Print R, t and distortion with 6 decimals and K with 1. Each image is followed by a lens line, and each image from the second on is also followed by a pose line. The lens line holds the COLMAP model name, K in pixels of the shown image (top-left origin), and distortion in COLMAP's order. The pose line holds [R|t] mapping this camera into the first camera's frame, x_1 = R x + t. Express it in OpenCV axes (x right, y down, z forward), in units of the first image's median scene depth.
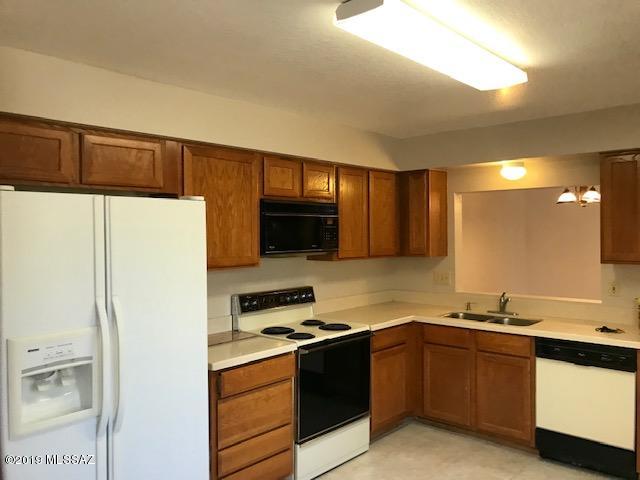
lens RADIAL K [[528.5, 0, 320.2], [0, 528.5, 234.5], [0, 0, 1]] dist [0.041083, -0.052623]
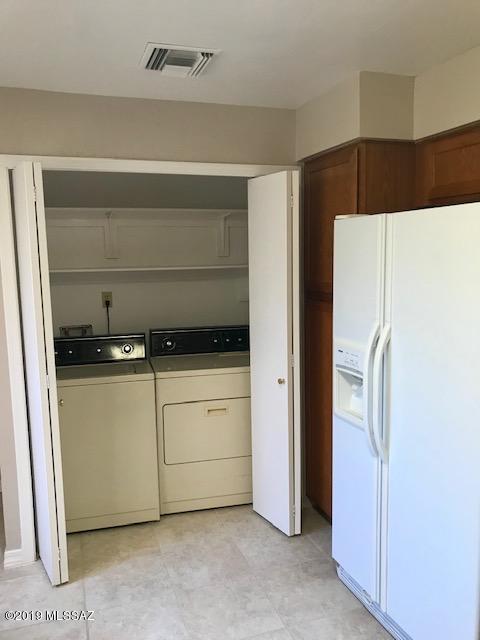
lens RADIAL K [[528.5, 0, 241.7], [0, 528.5, 316.0], [0, 0, 1]] dist [0.041083, -0.052623]
pose [[-0.485411, 0.124903, -0.865318, 0.314069], [0.021753, 0.991161, 0.130865, -0.012838], [0.874015, 0.044700, -0.483838, 0.710885]]
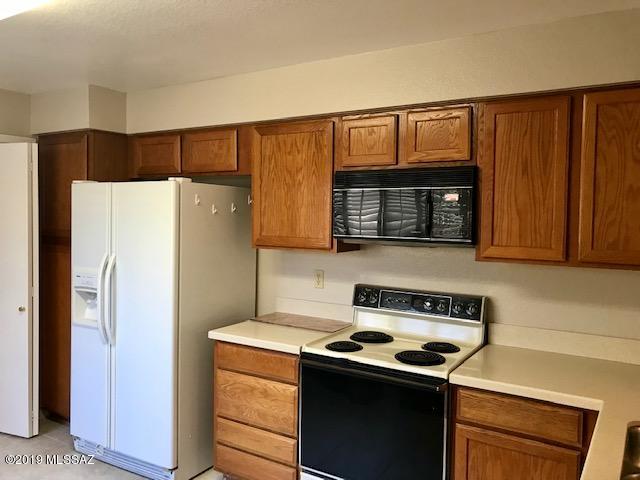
lens RADIAL K [[528.5, 0, 320.2], [0, 528.5, 234.5], [0, 0, 1]] dist [0.041083, -0.052623]
pose [[0.161795, 0.048739, -0.985620, 0.648236], [-0.018747, 0.998751, 0.046311, -0.005217], [0.986646, 0.010985, 0.162506, 0.763677]]
